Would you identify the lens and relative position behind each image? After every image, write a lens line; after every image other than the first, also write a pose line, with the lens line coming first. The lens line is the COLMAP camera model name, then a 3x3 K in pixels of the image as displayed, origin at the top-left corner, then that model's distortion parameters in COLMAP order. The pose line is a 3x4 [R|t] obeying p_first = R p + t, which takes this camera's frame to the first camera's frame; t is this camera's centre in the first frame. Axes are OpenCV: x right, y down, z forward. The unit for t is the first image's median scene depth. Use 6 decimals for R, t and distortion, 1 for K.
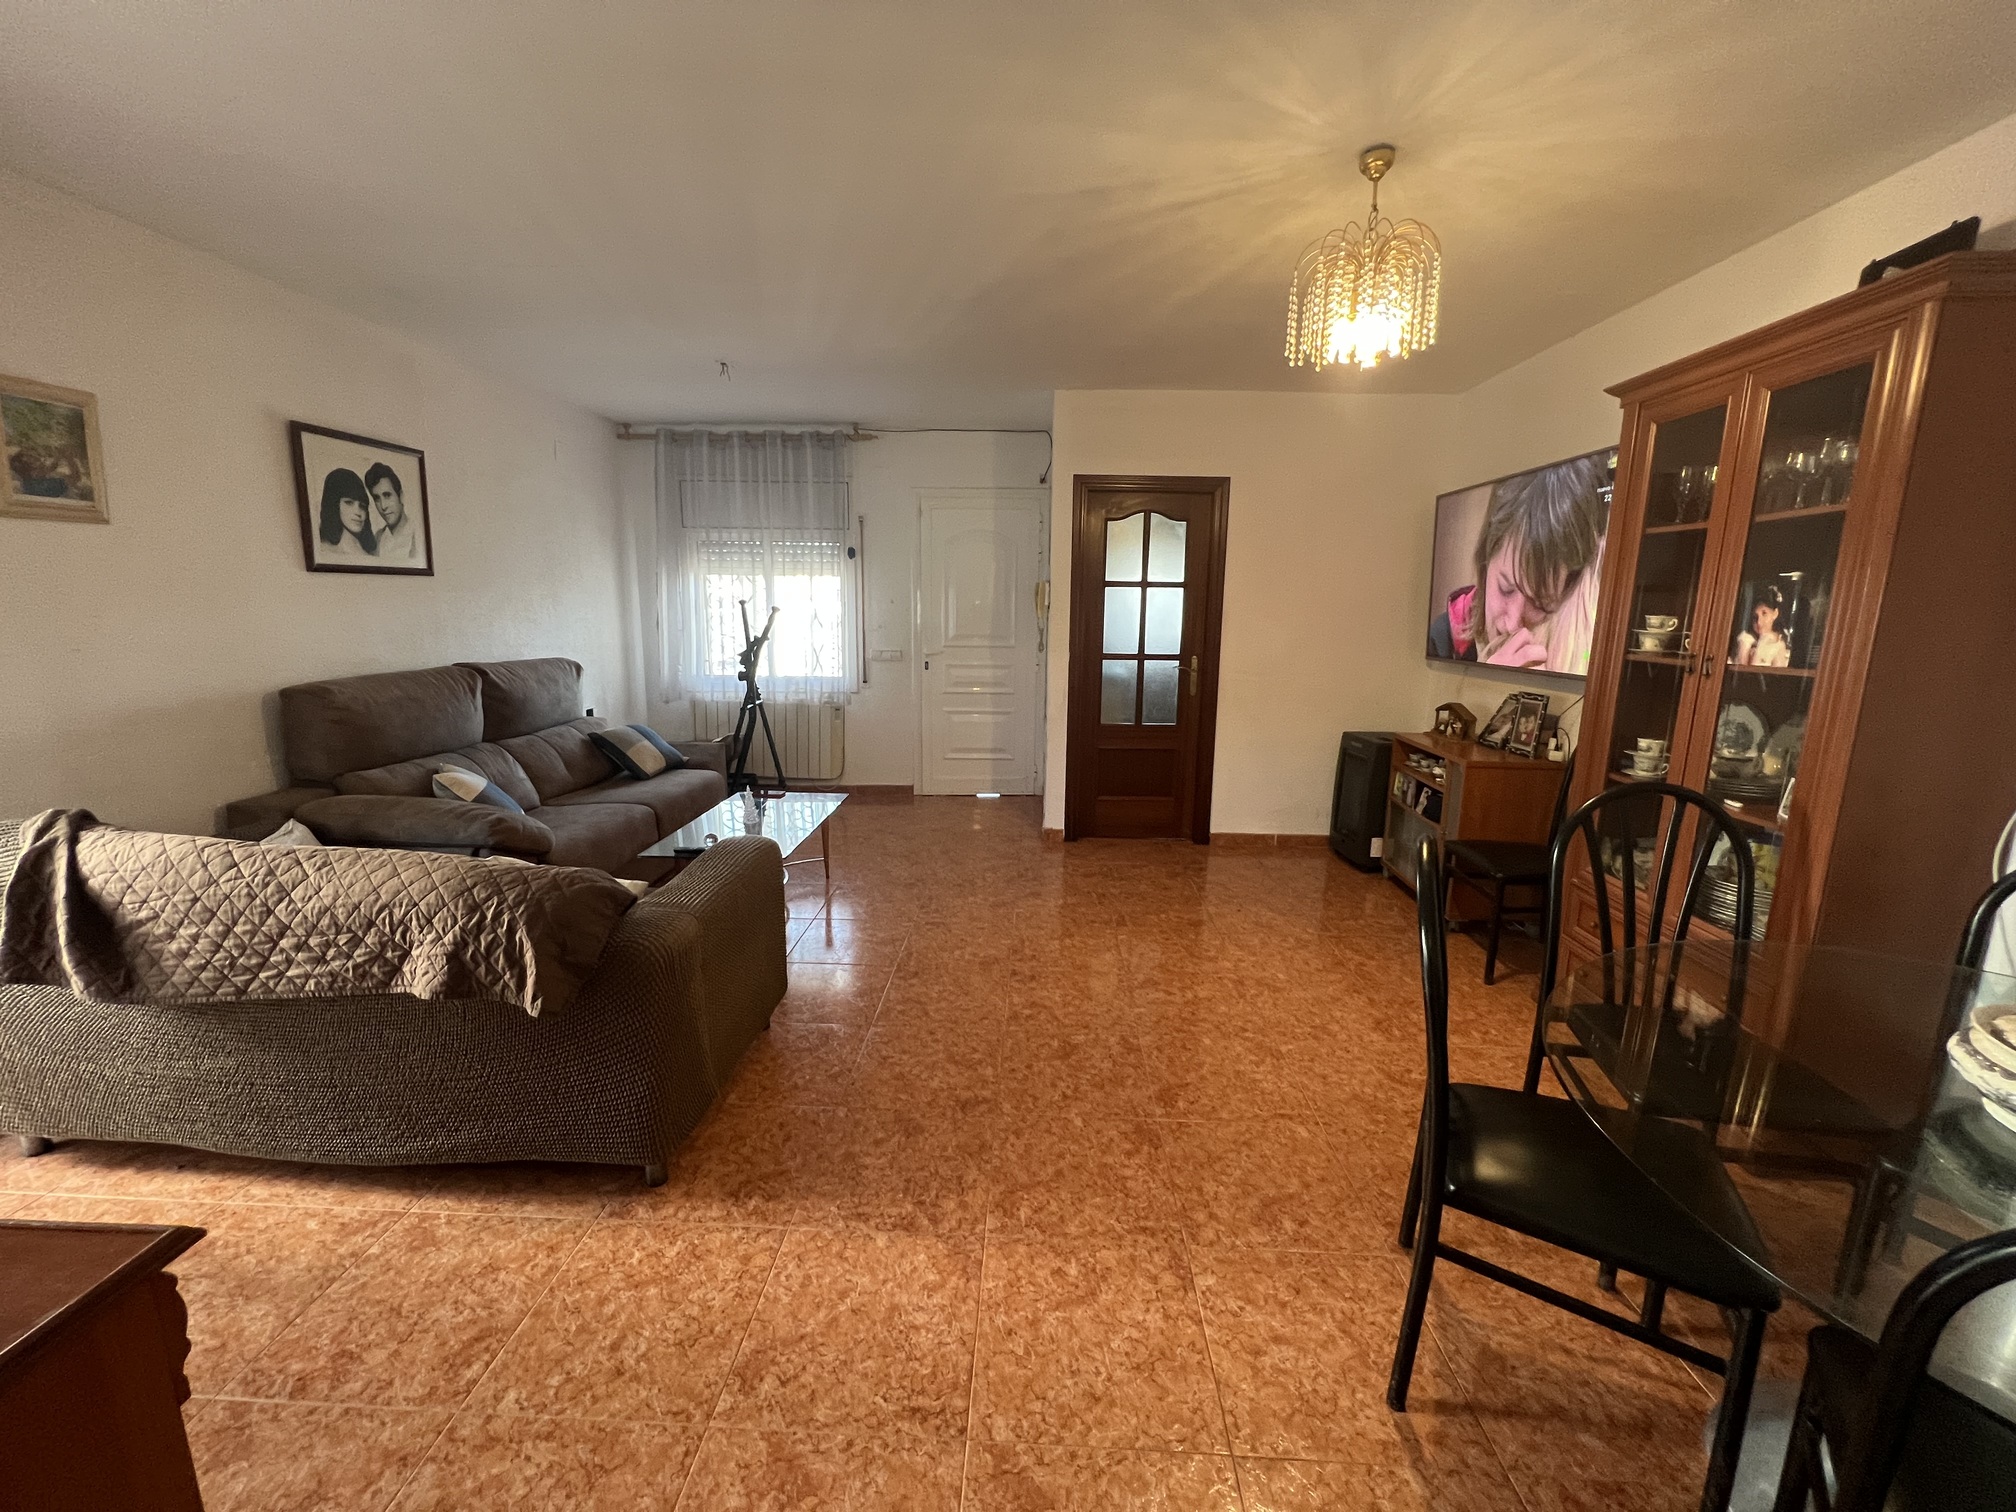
lens RADIAL K [[805.8, 0, 1003.8], [0, 805.8, 750.3], [0, 0, 1]] dist [-0.000124, -0.000620]
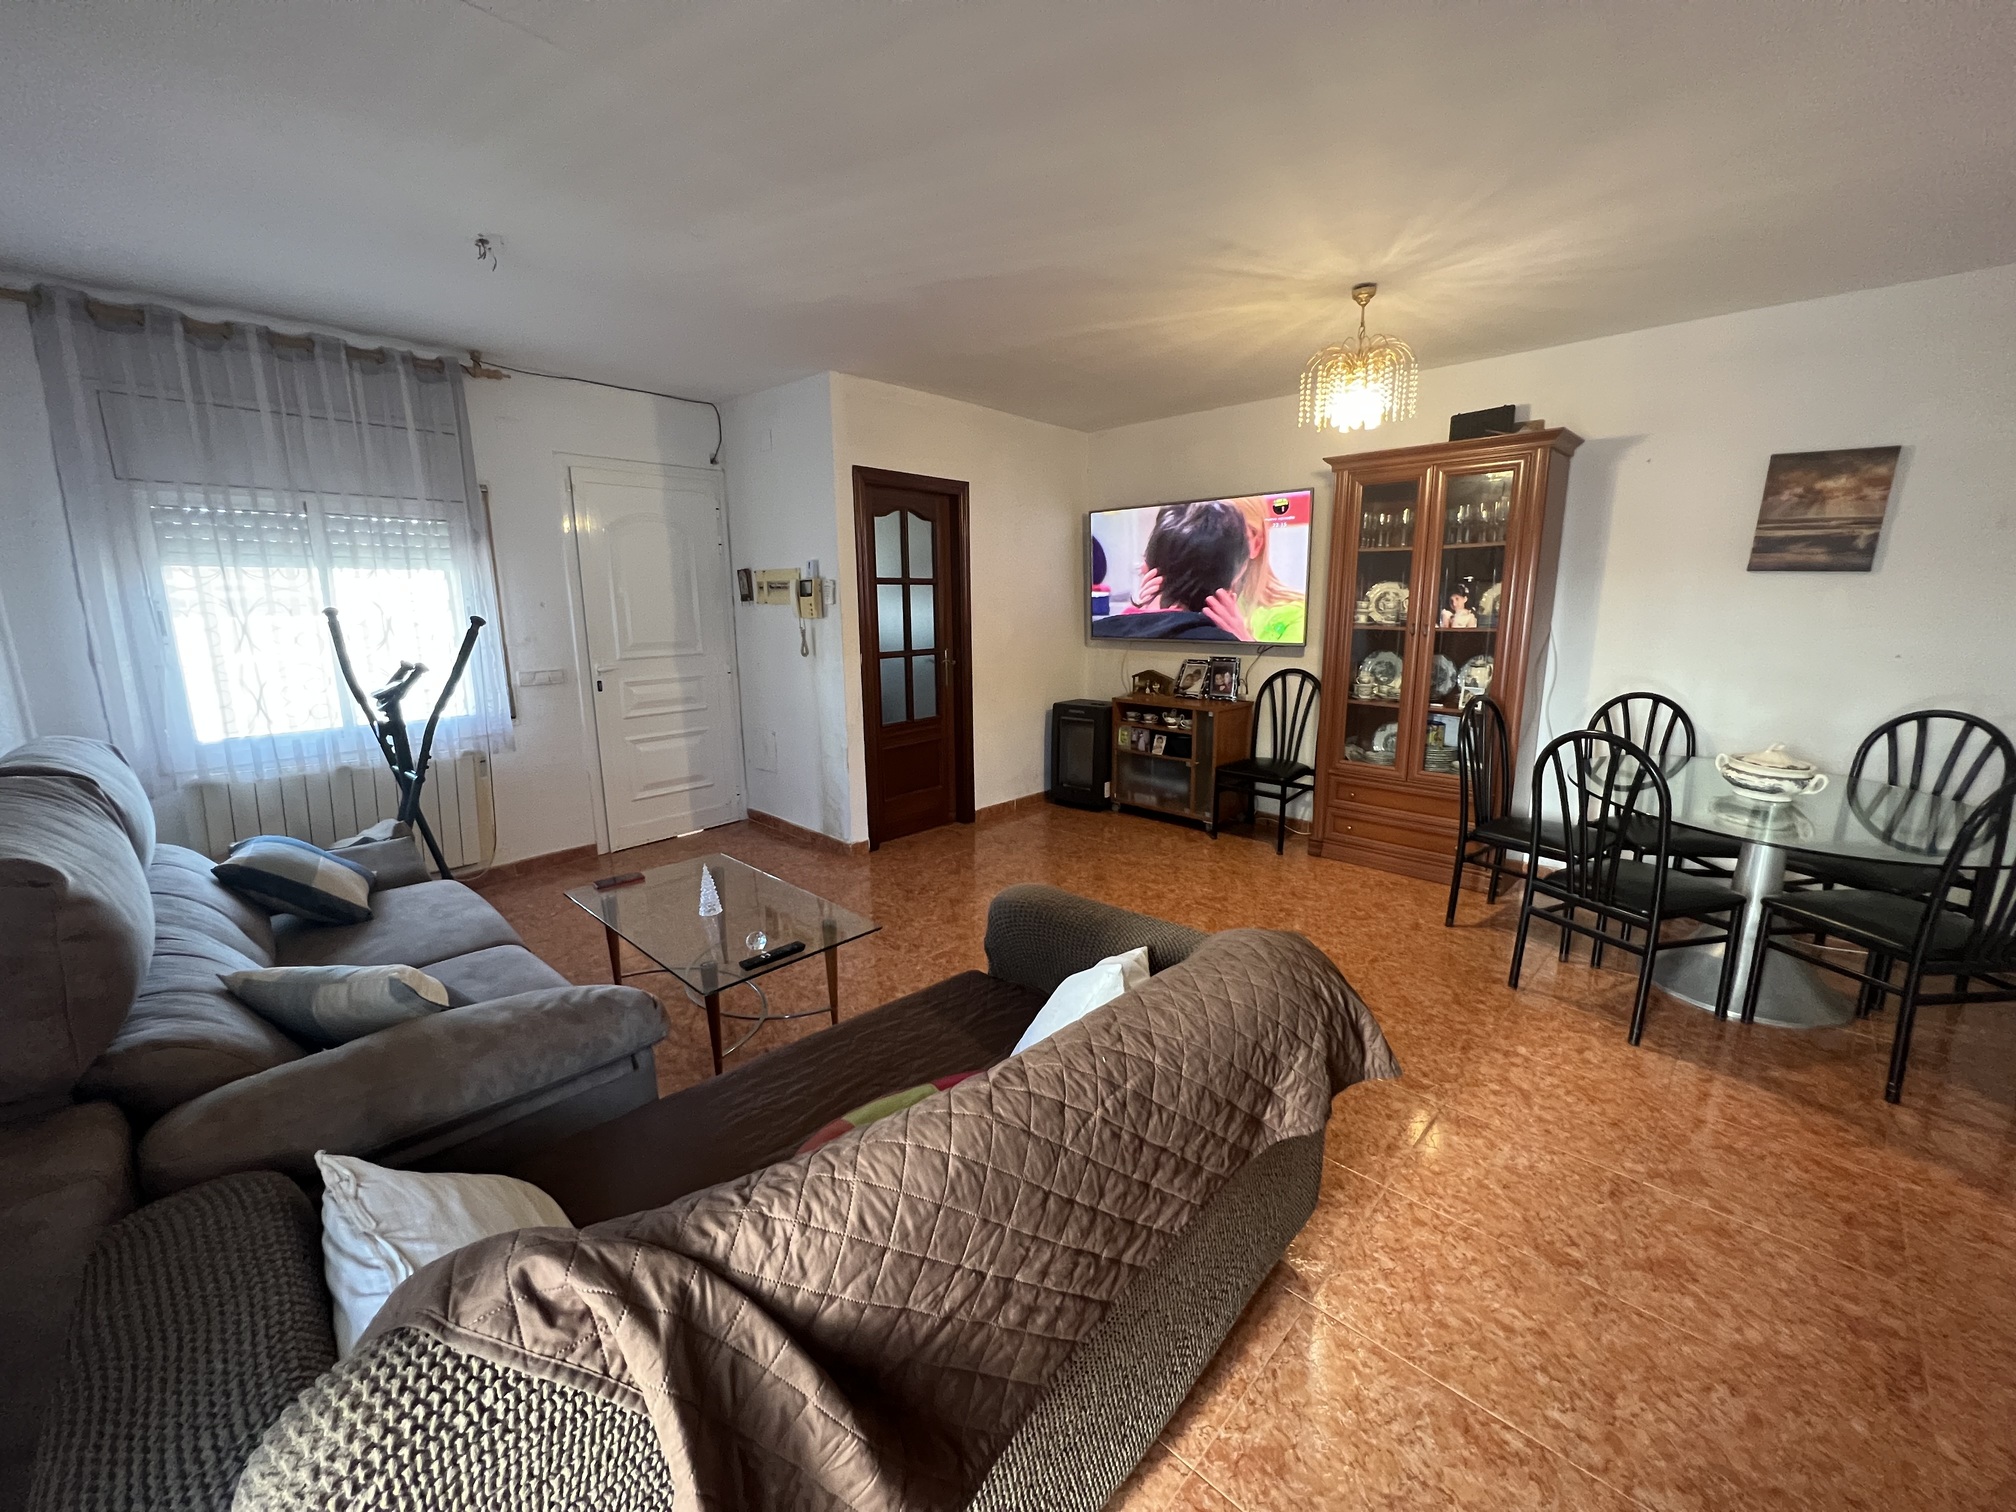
lens RADIAL K [[805.8, 0, 1001.2], [0, 805.8, 751.2], [0, 0, 1]] dist [-0.000124, -0.000620]
pose [[0.662206, -0.158942, 0.732271, -0.531764], [0.150153, 0.985570, 0.078135, -0.059166], [-0.734123, 0.058211, 0.676516, 0.250510]]
